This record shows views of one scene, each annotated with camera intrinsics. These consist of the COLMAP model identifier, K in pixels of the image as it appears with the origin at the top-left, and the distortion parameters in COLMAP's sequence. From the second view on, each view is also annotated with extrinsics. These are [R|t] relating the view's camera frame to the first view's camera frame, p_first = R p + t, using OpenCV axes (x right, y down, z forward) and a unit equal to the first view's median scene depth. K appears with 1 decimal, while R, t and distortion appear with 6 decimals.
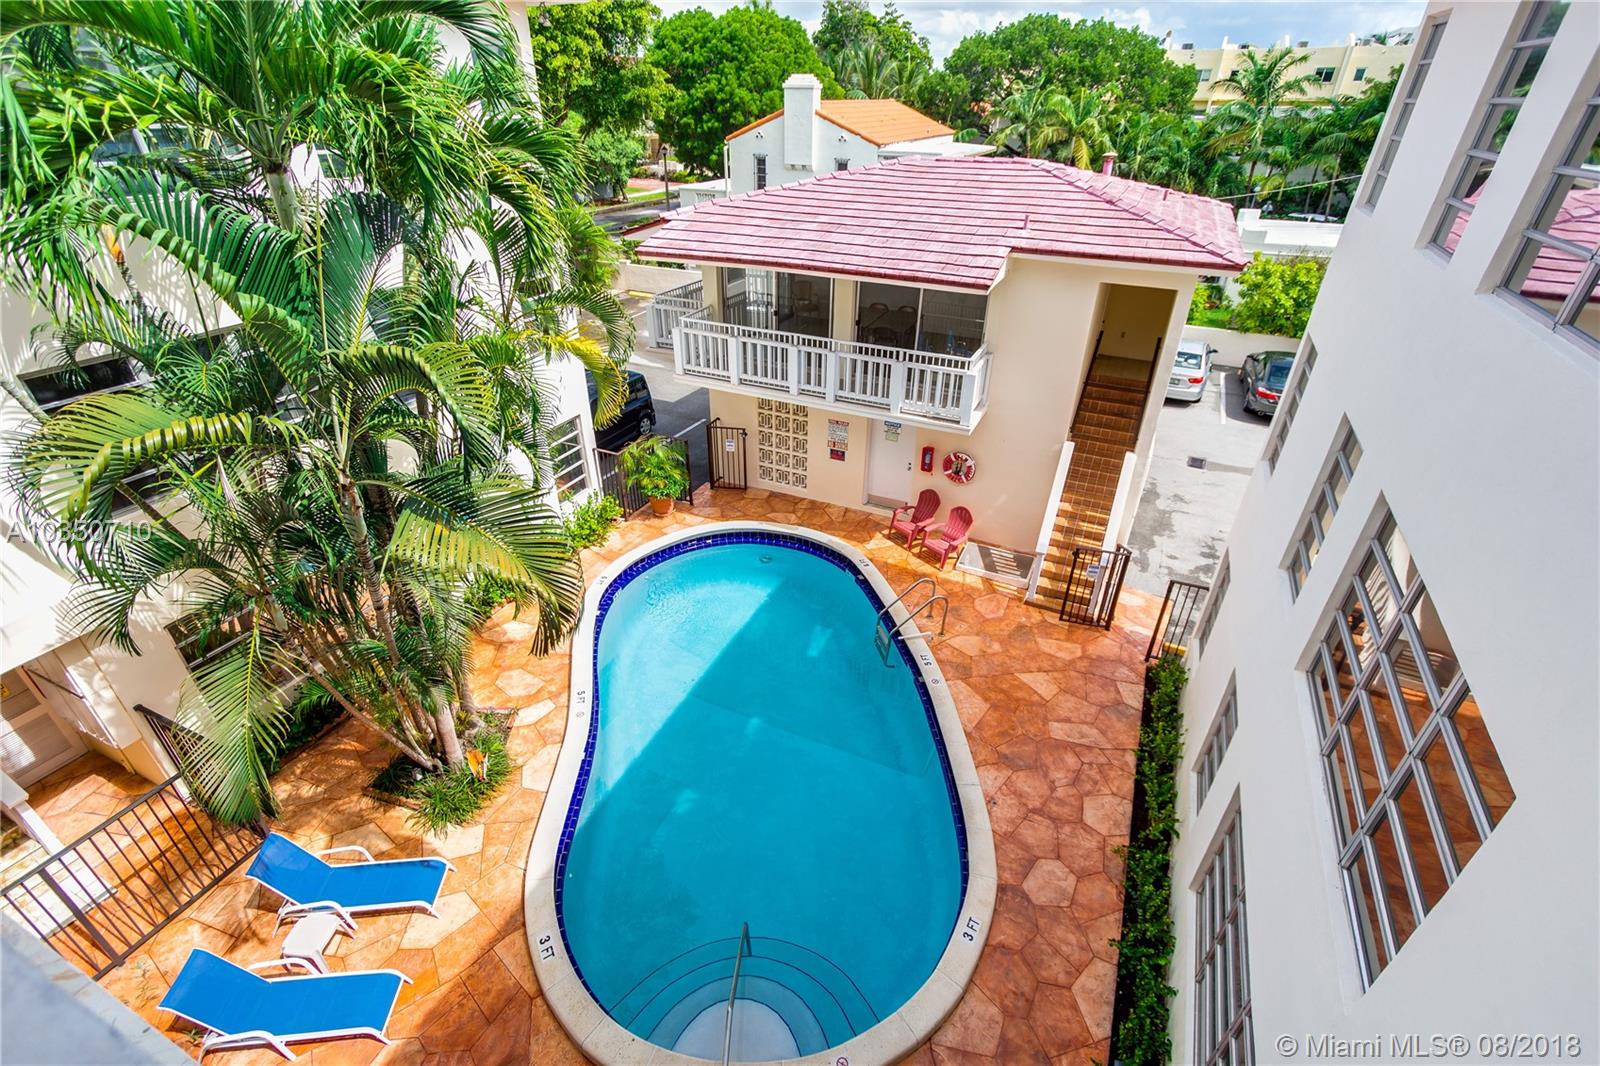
lens RADIAL K [[732.6, 0, 801.9], [0, 732.6, 539.1], [0, 0, 1]] dist [0.012884, 0.000766]
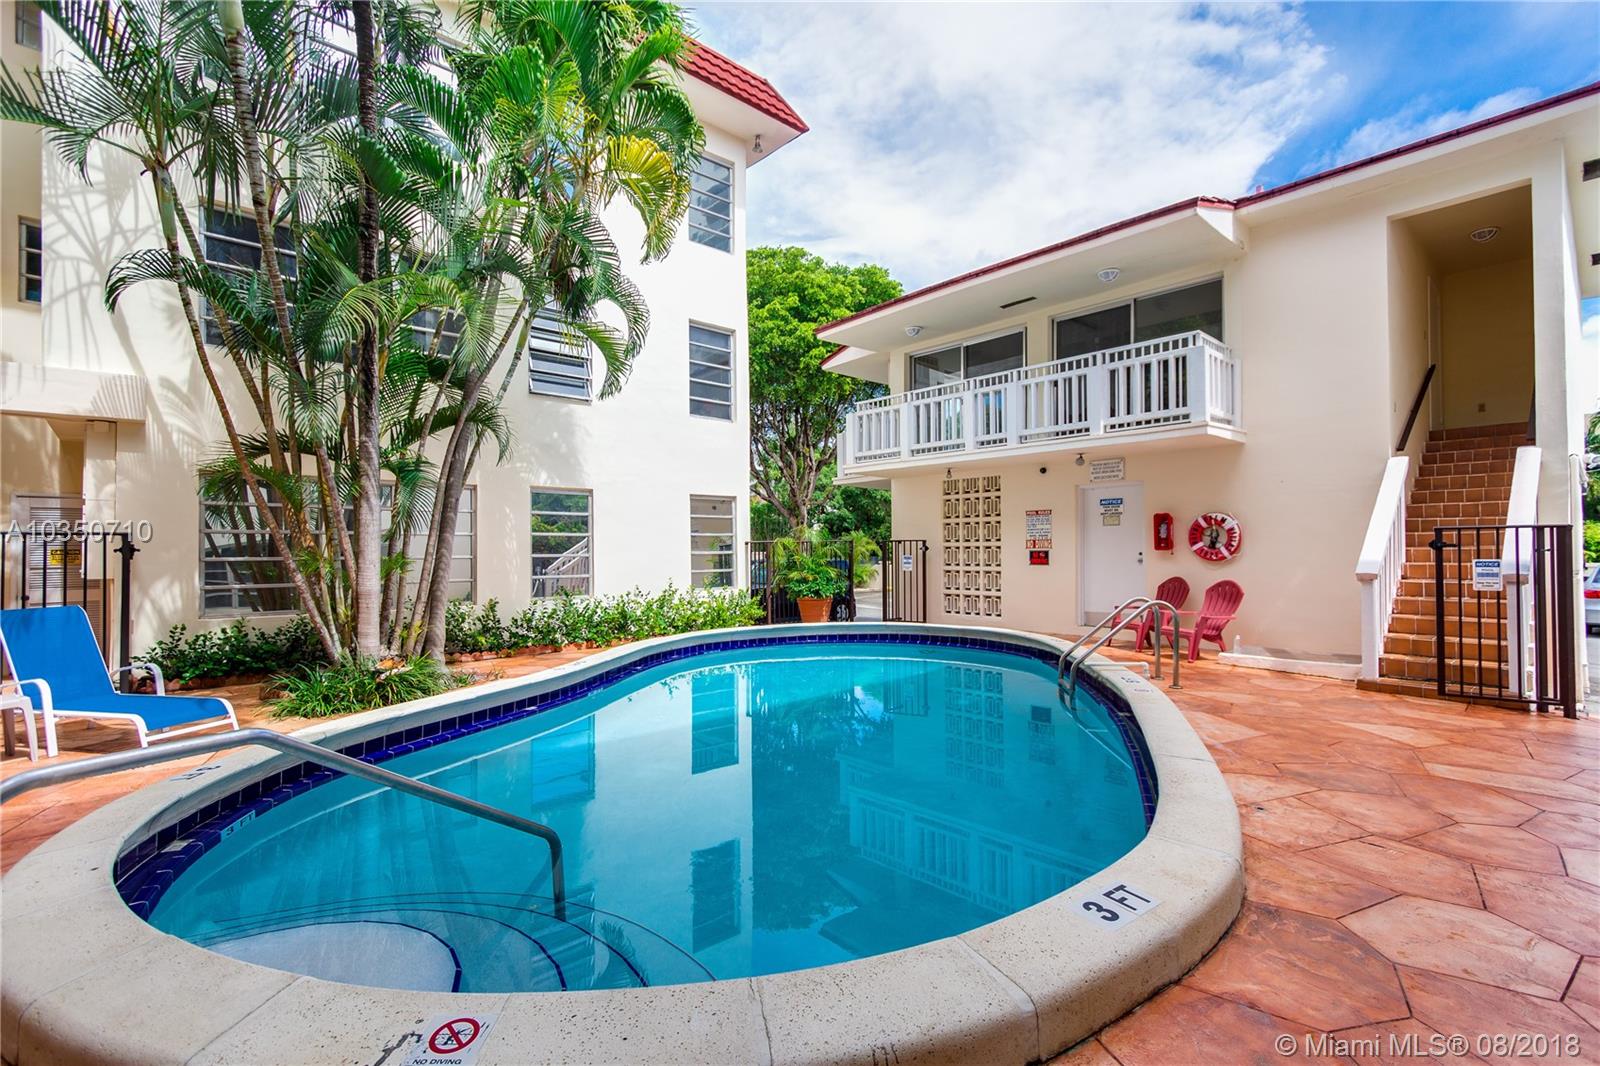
lens RADIAL K [[732.6, 0, 810.2], [0, 732.6, 535.8], [0, 0, 1]] dist [0.012884, 0.000766]
pose [[0.926036, -0.021804, -0.376806, 0.124036], [-0.184754, 0.844363, -0.502909, 0.312122], [0.329126, 0.535328, 0.777882, 0.346278]]
